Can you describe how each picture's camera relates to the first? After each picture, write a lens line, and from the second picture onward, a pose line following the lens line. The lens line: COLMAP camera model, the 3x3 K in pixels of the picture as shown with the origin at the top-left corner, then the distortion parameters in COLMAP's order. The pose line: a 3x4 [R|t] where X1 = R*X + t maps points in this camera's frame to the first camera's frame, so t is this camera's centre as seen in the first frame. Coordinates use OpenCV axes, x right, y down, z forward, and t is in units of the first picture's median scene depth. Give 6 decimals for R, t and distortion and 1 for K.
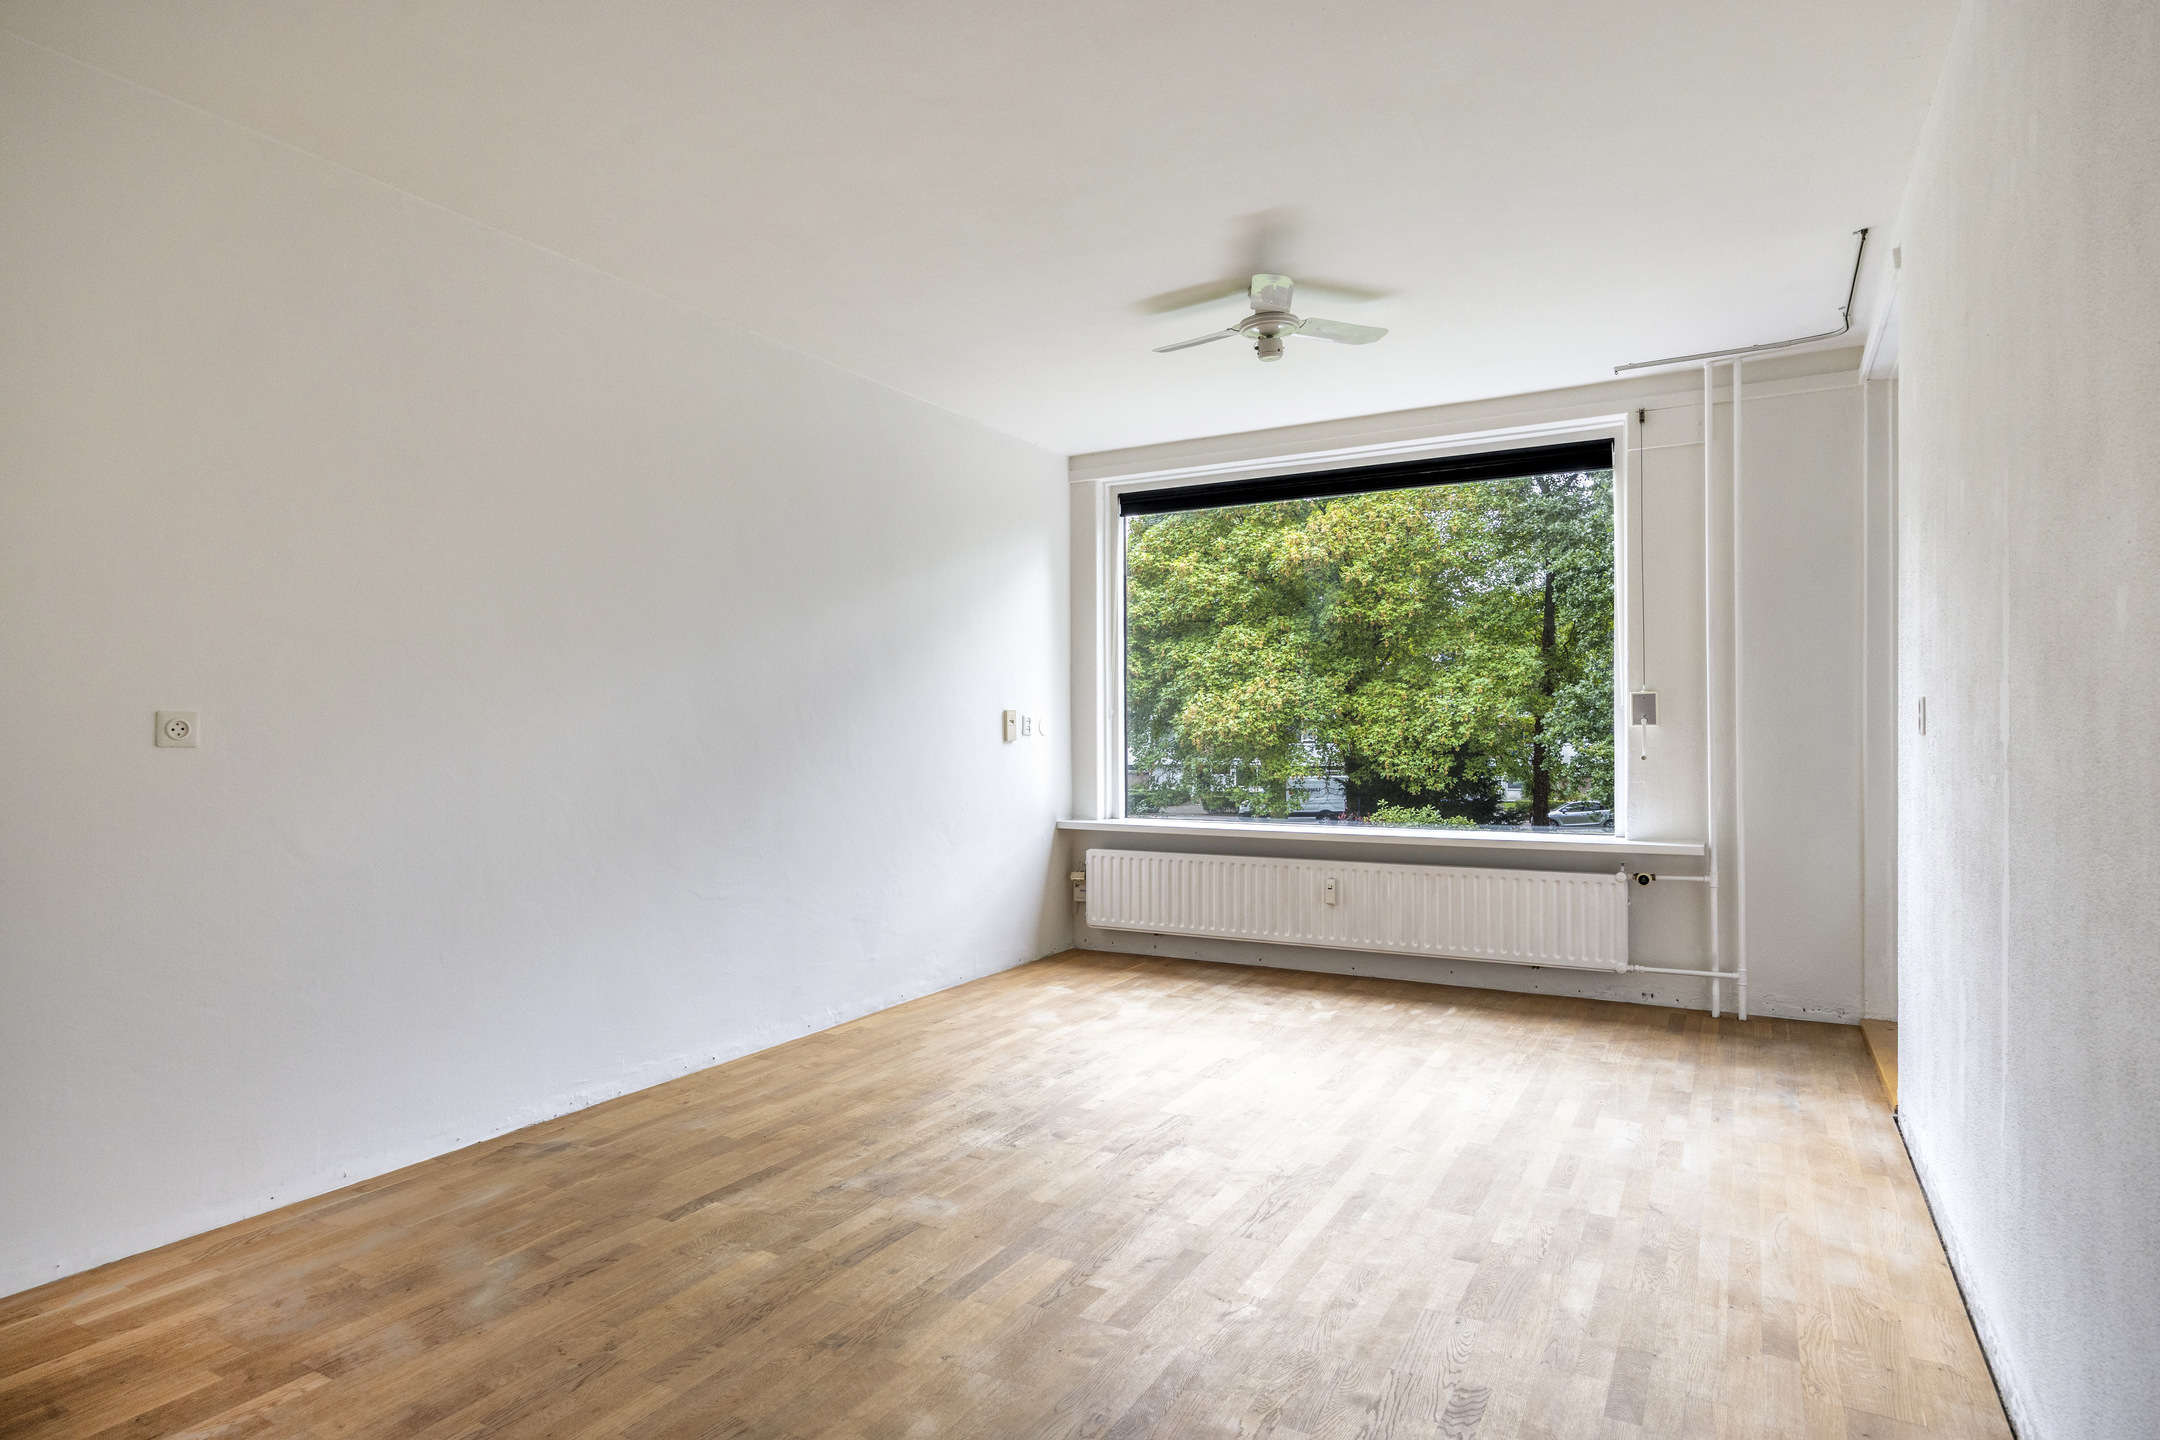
lens RADIAL K [[1166.7, 0, 1080.0], [0, 1166.7, 720.0], [0, 0, 1]] dist [-0.002666, -0.000801]
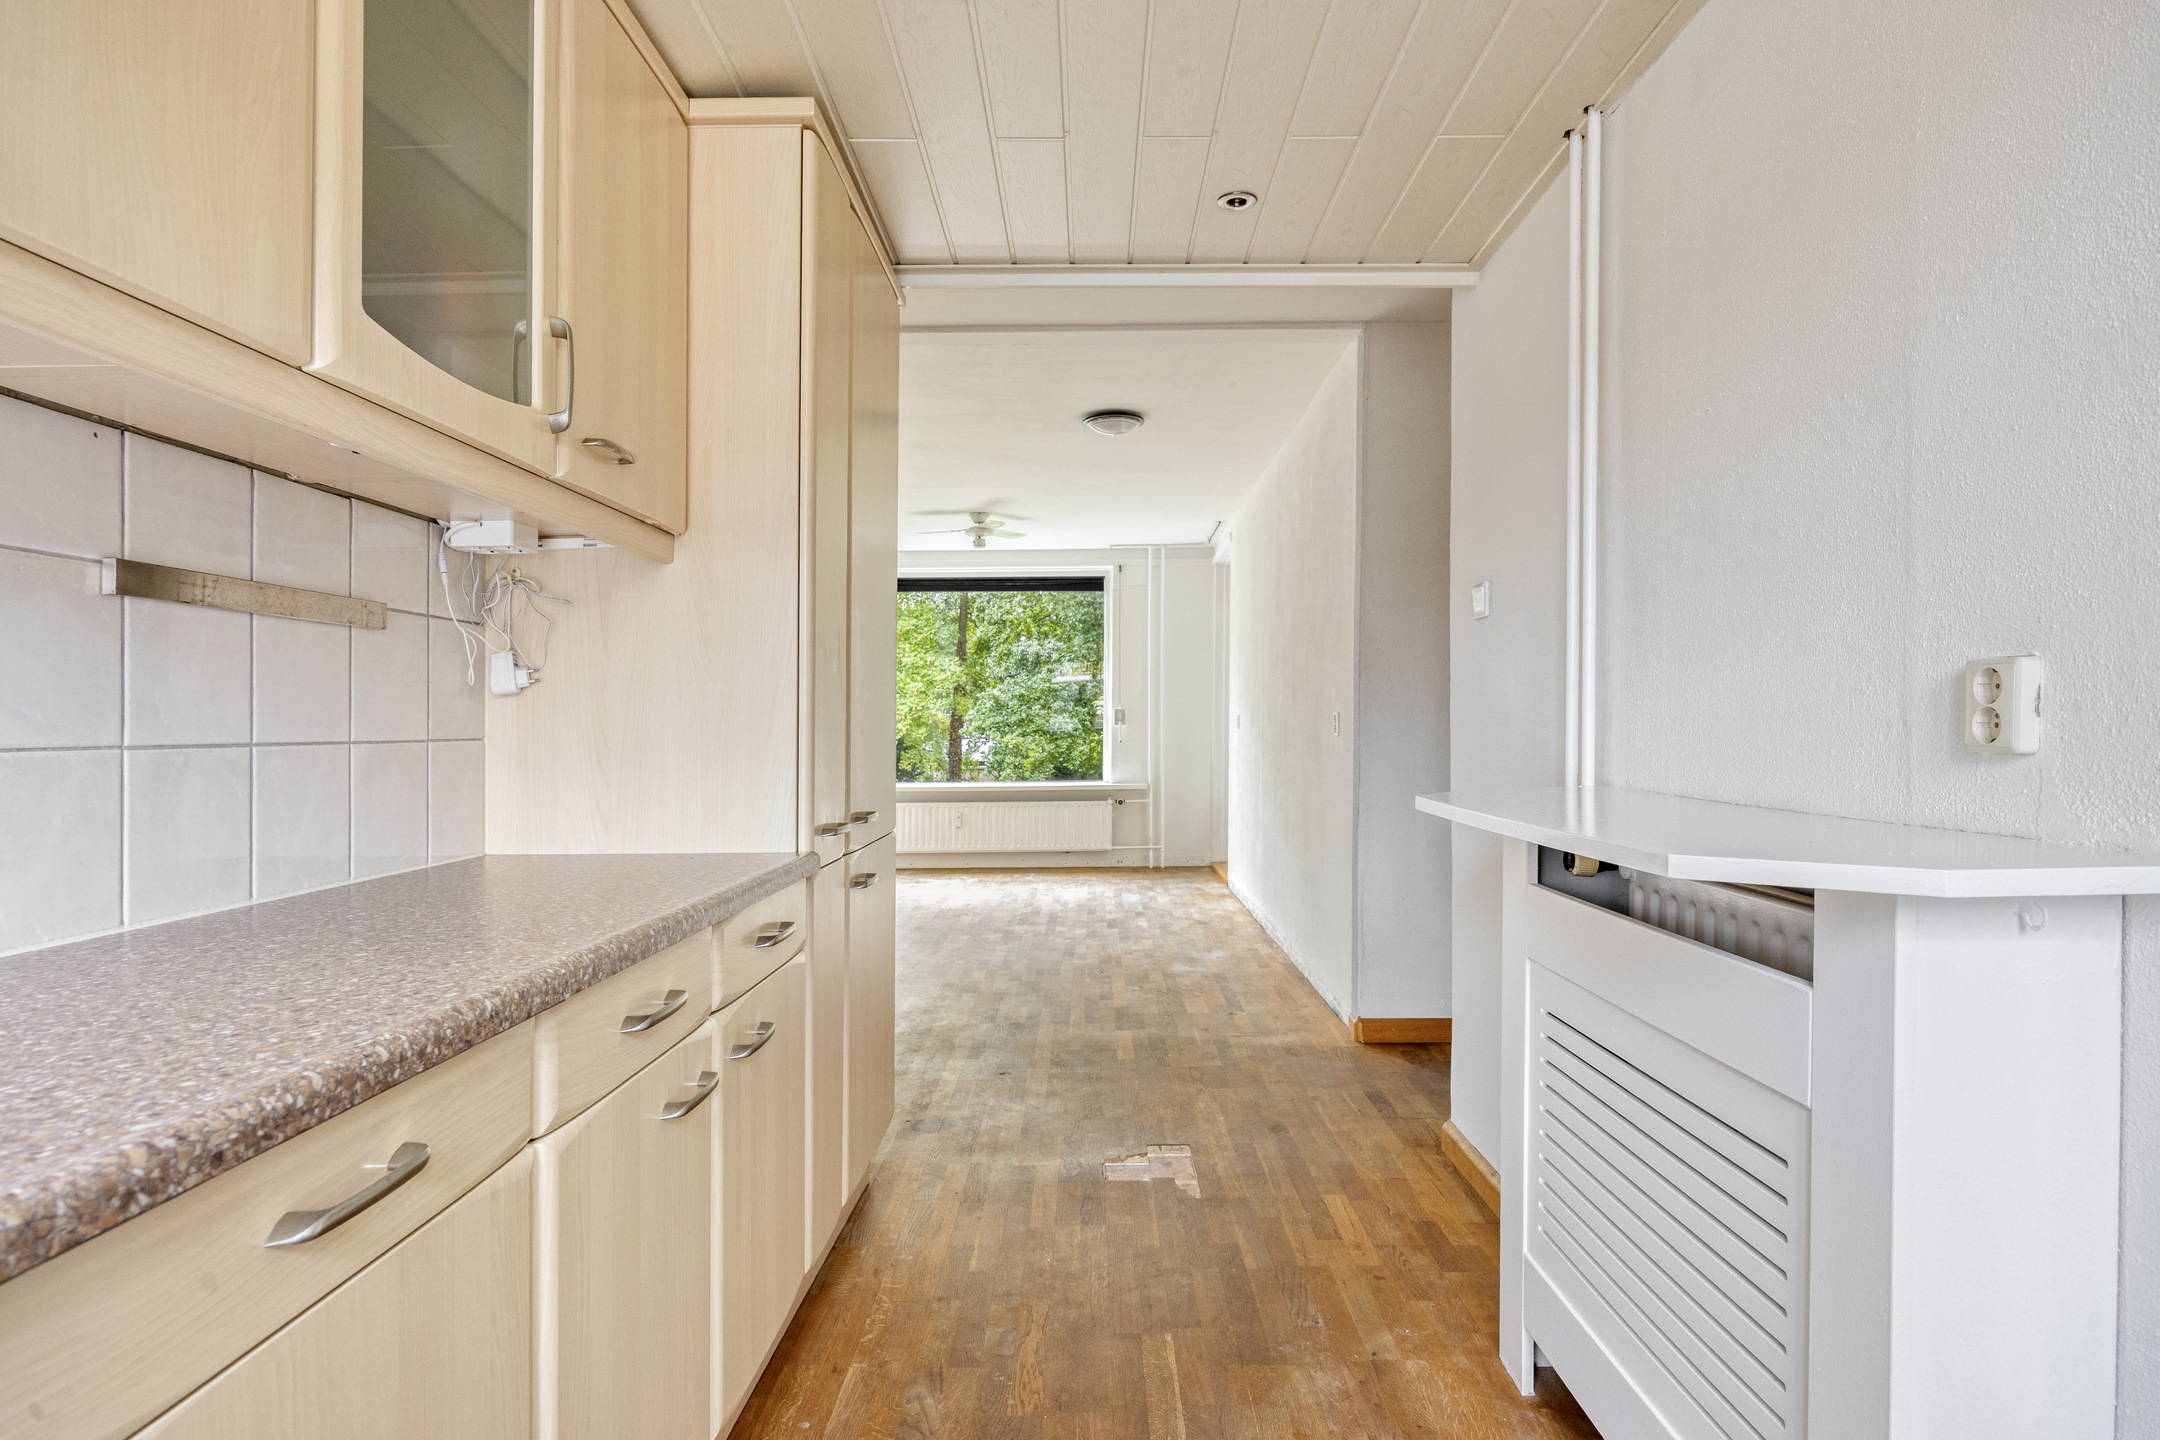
lens RADIAL K [[1189.6, 0, 1118.3], [0, 1189.6, 730.3], [0, 0, 1]] dist [0.001337, 0.000914]
pose [[0.854723, -0.002268, 0.519079, -0.586814], [-0.004137, 0.999929, 0.011181, -0.009866], [-0.519068, -0.011704, 0.854653, -0.751919]]
